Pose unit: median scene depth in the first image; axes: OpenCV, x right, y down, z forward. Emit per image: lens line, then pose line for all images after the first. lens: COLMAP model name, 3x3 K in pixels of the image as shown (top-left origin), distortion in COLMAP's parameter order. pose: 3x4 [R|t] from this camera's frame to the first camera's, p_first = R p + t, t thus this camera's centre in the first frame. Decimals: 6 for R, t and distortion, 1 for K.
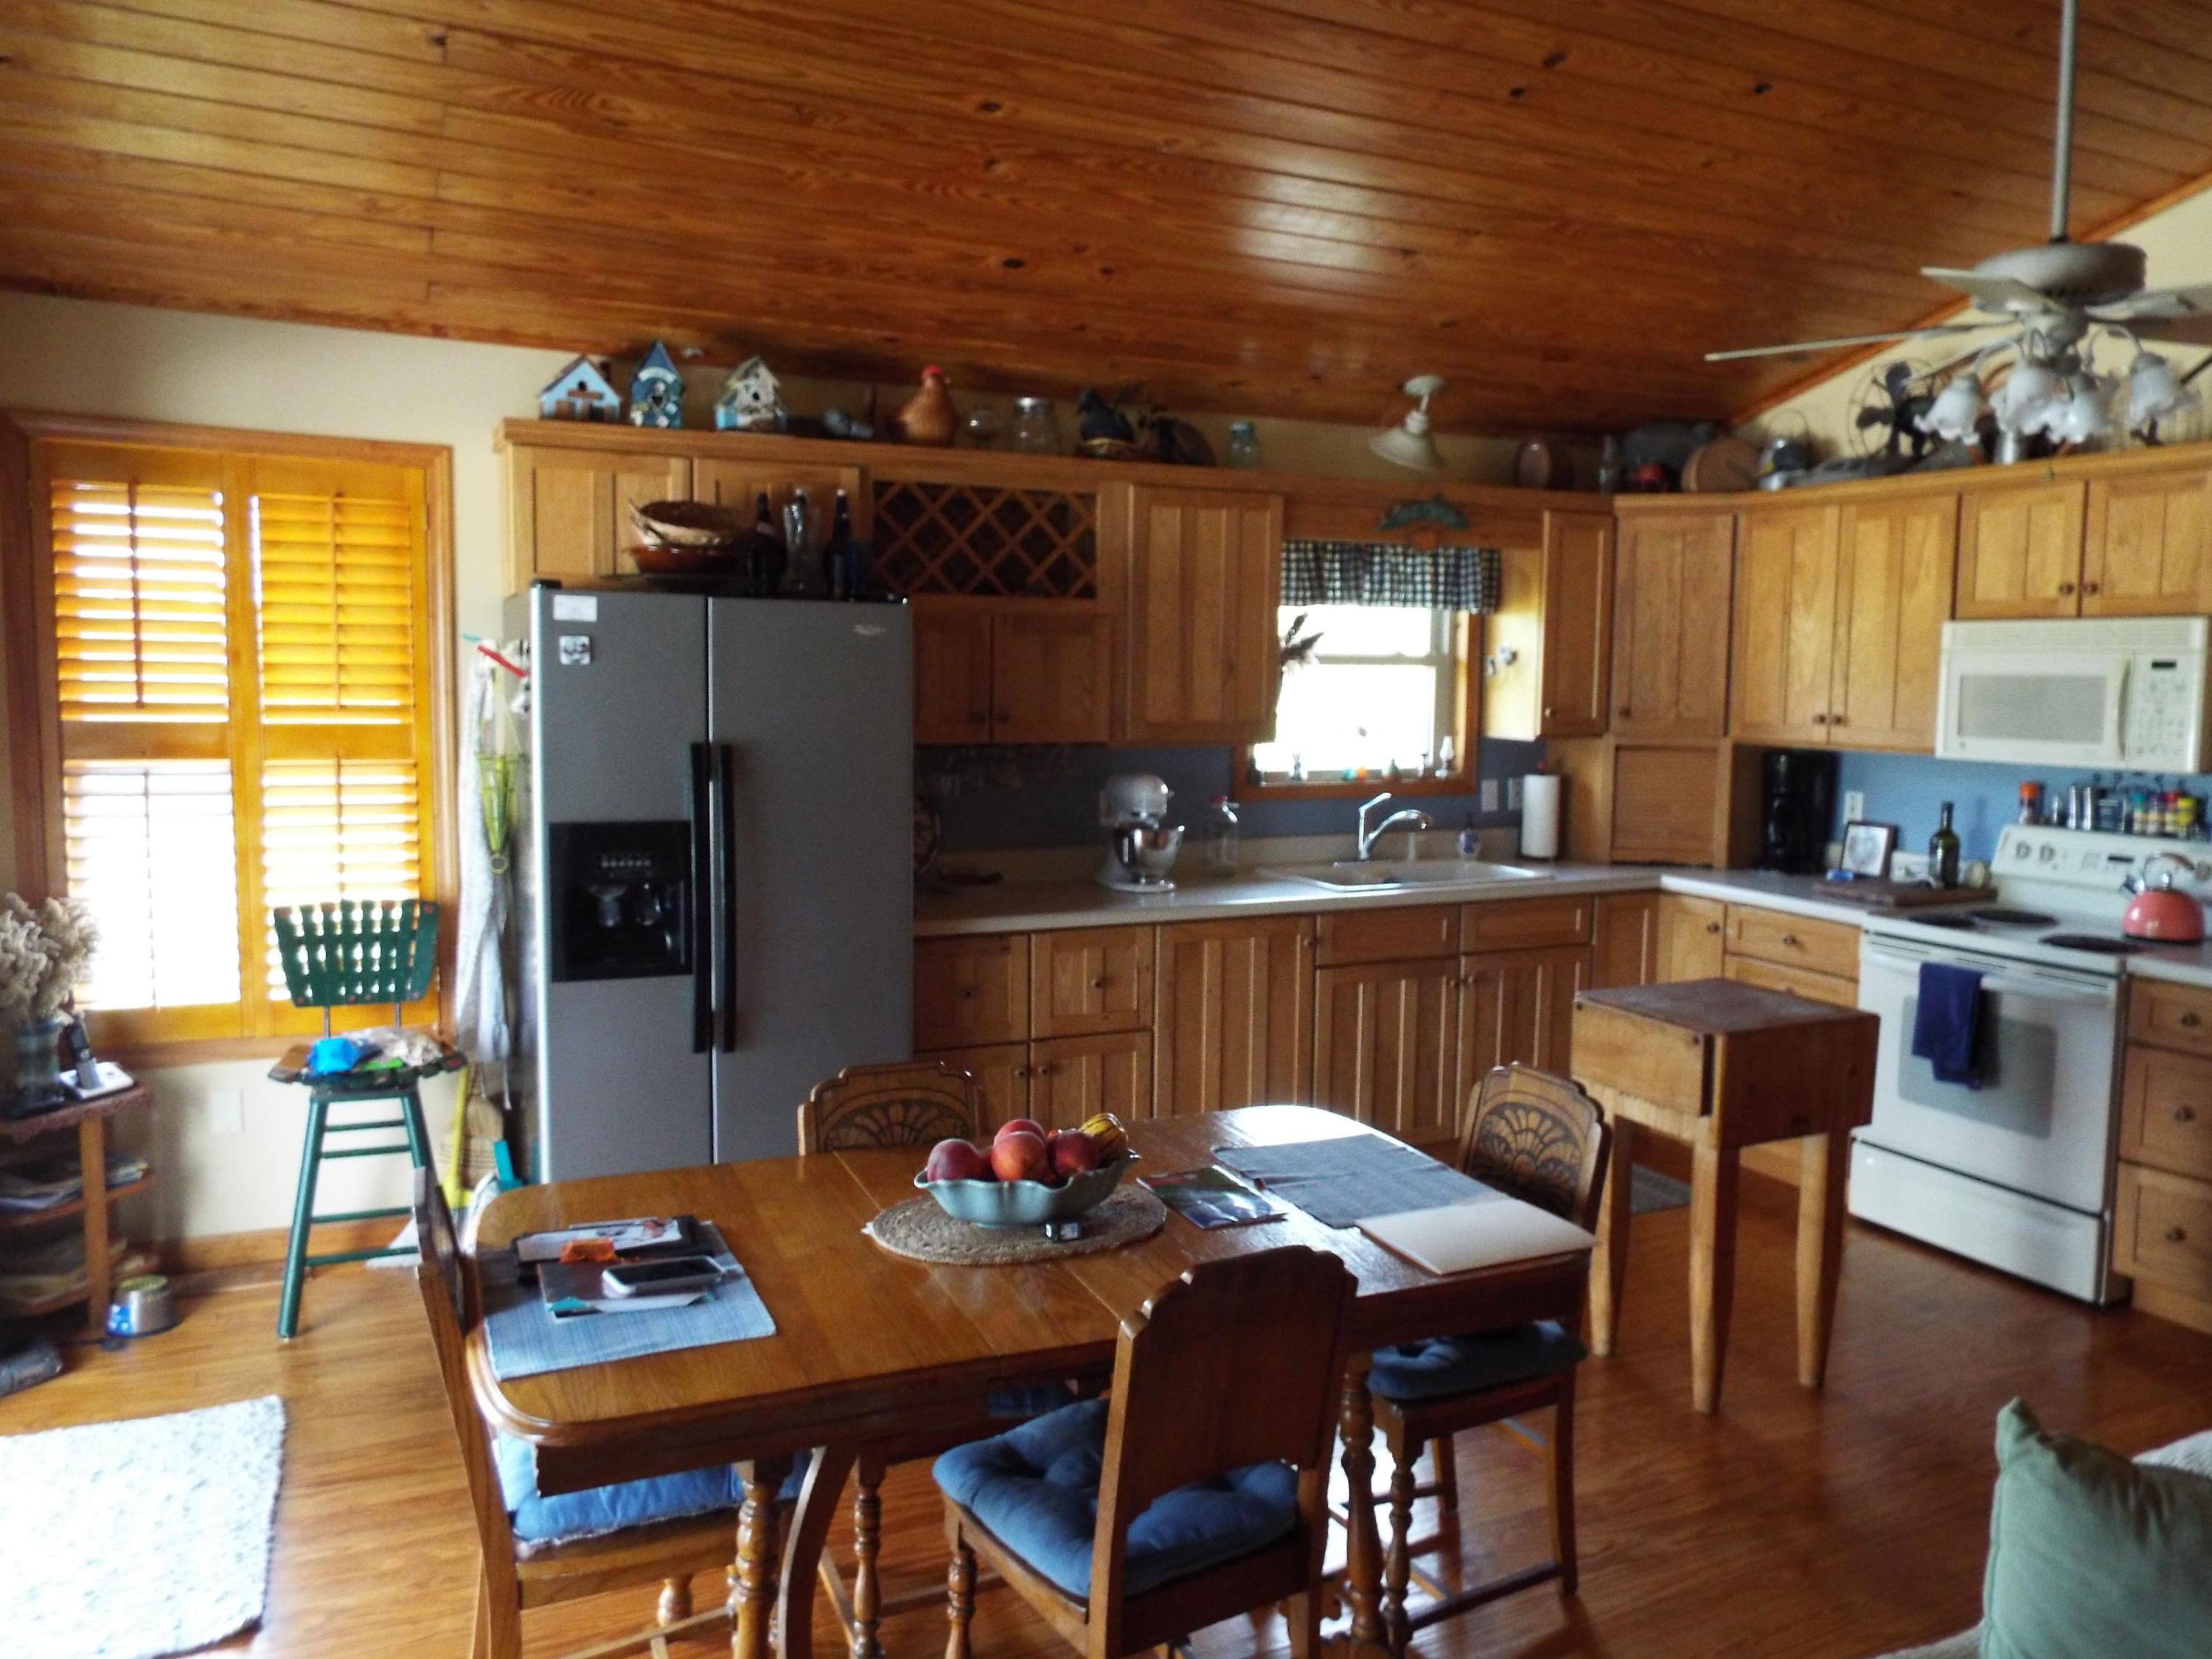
lens RADIAL K [[1584.9, 0, 1138.7], [0, 1584.9, 821.9], [0, 0, 1]] dist [-0.029967, 0.000180]
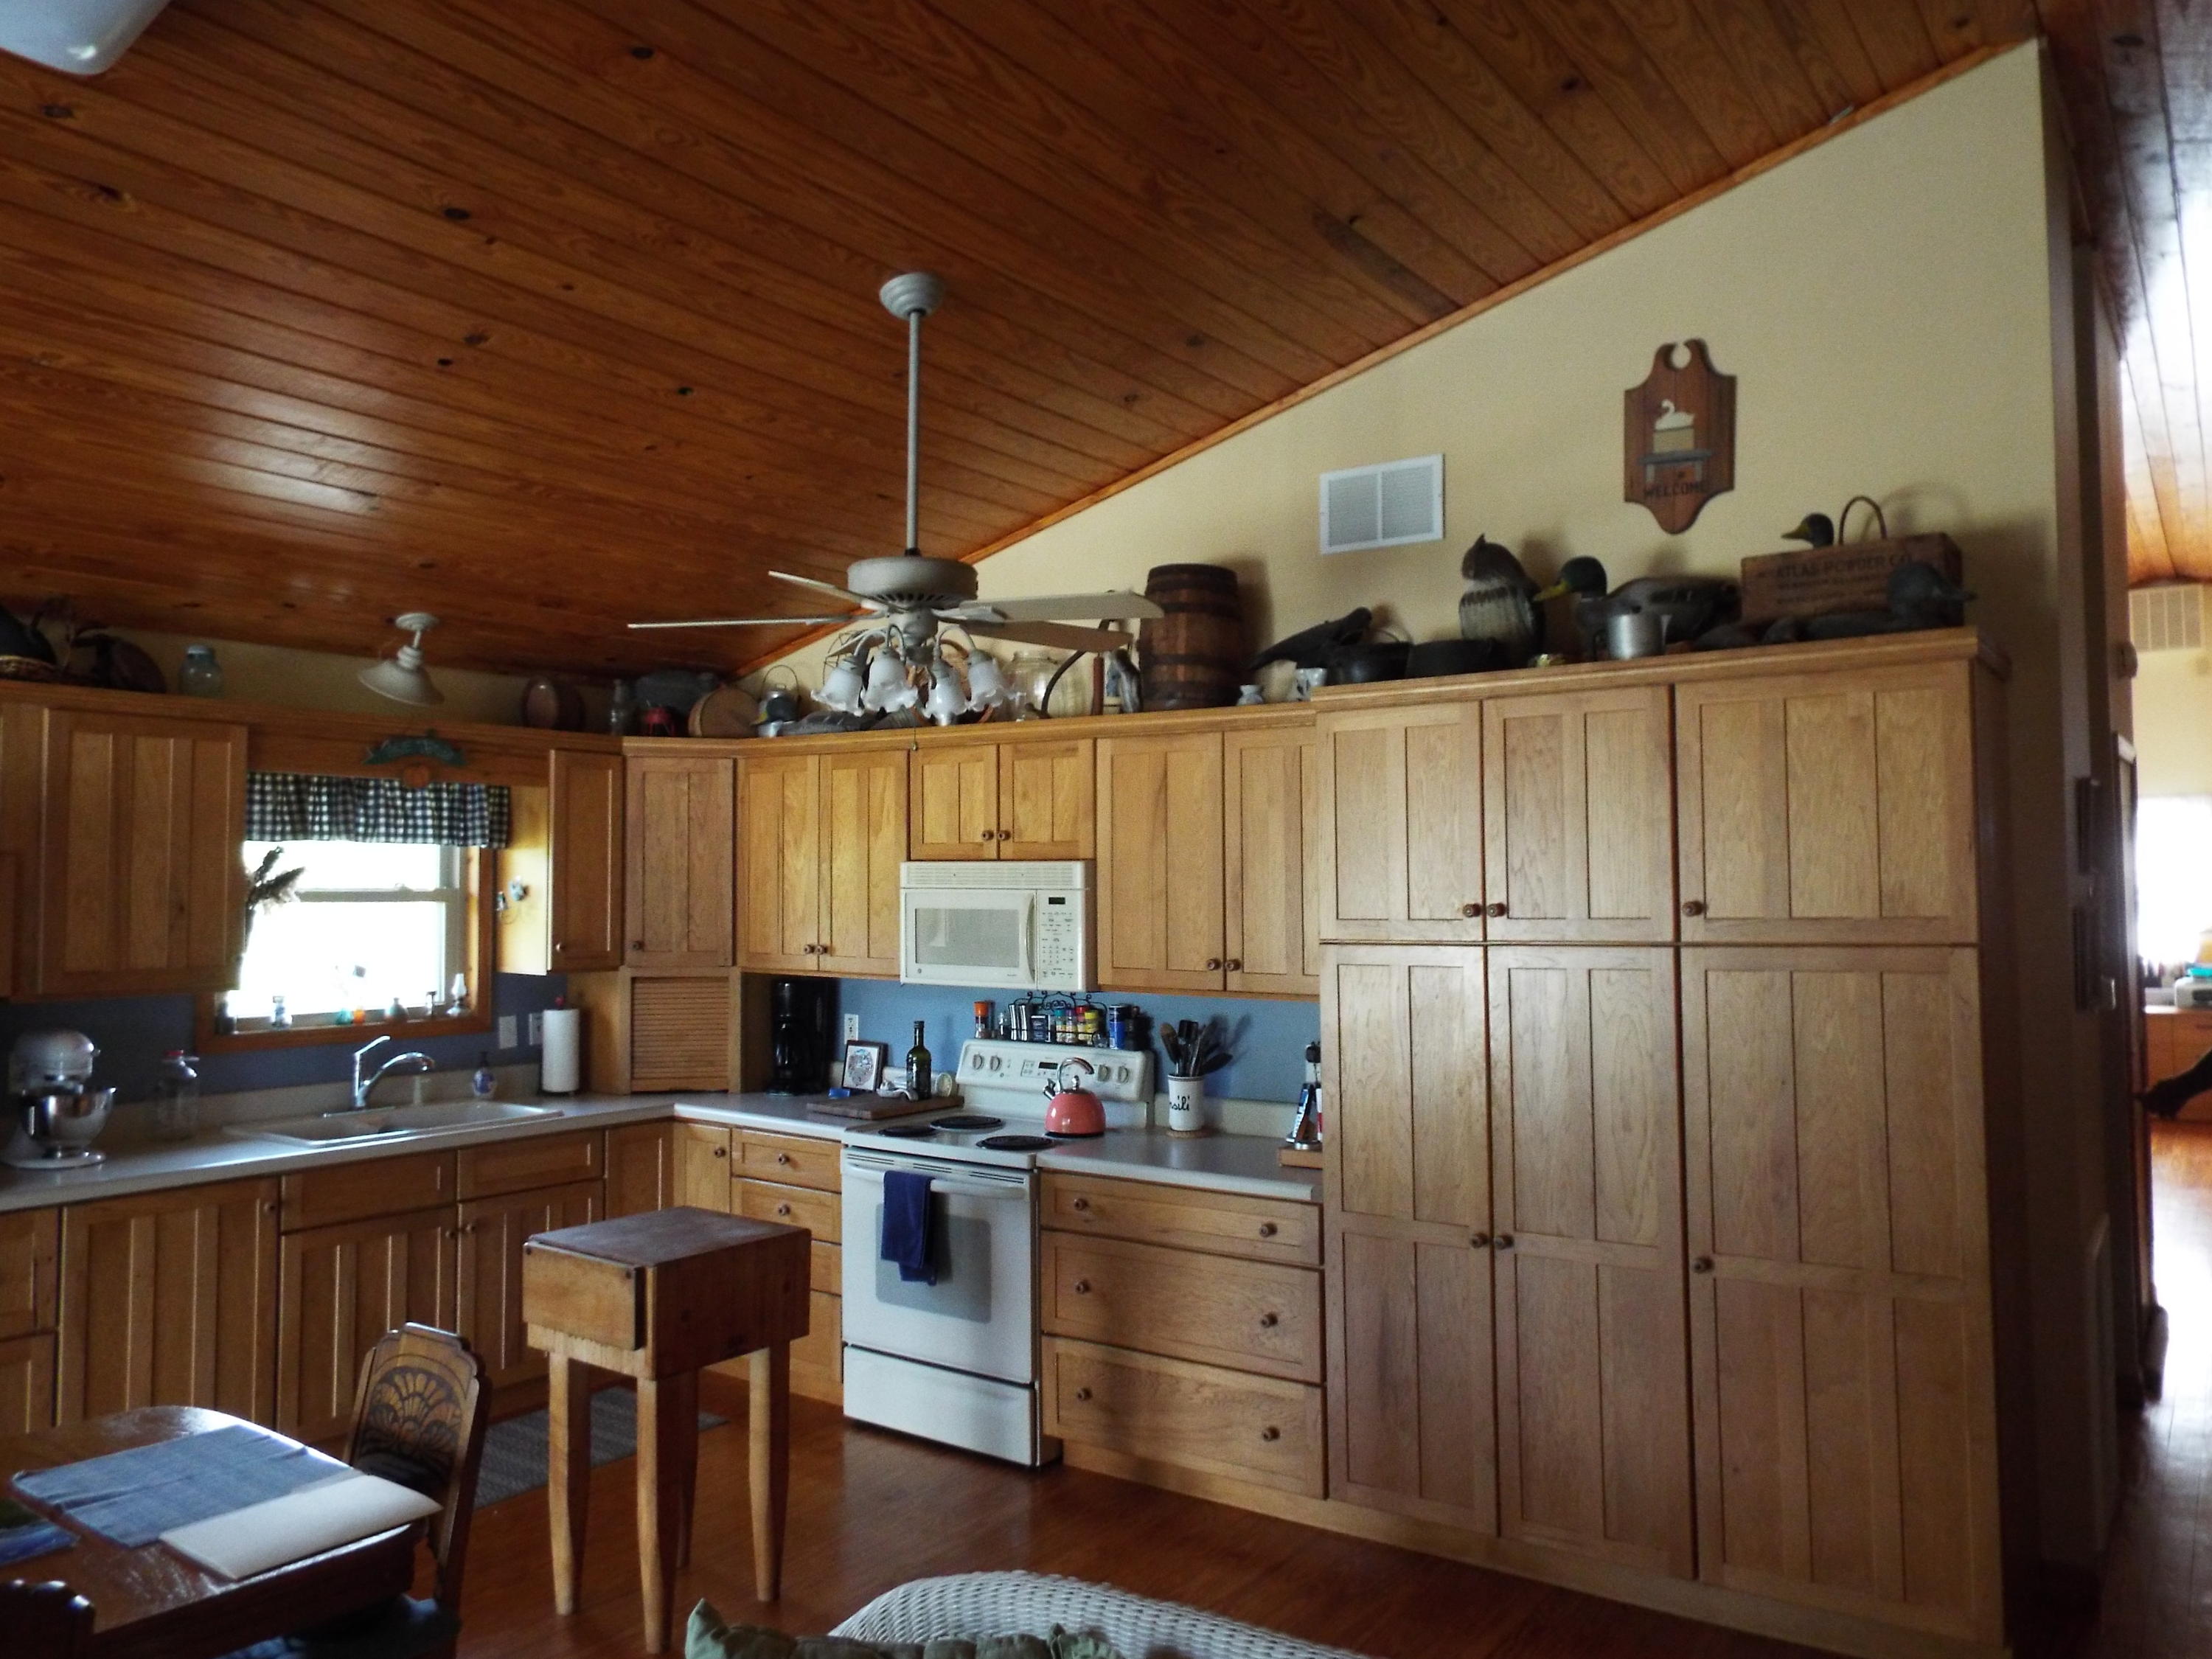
lens RADIAL K [[1593.2, 0, 1136.3], [0, 1593.2, 831.7], [0, 0, 1]] dist [-0.029326, 0.041567]
pose [[0.873976, 0.010074, 0.485865, 0.097898], [0.051328, 0.992279, -0.112904, -0.010412], [-0.483251, 0.123614, 0.866711, -0.067152]]
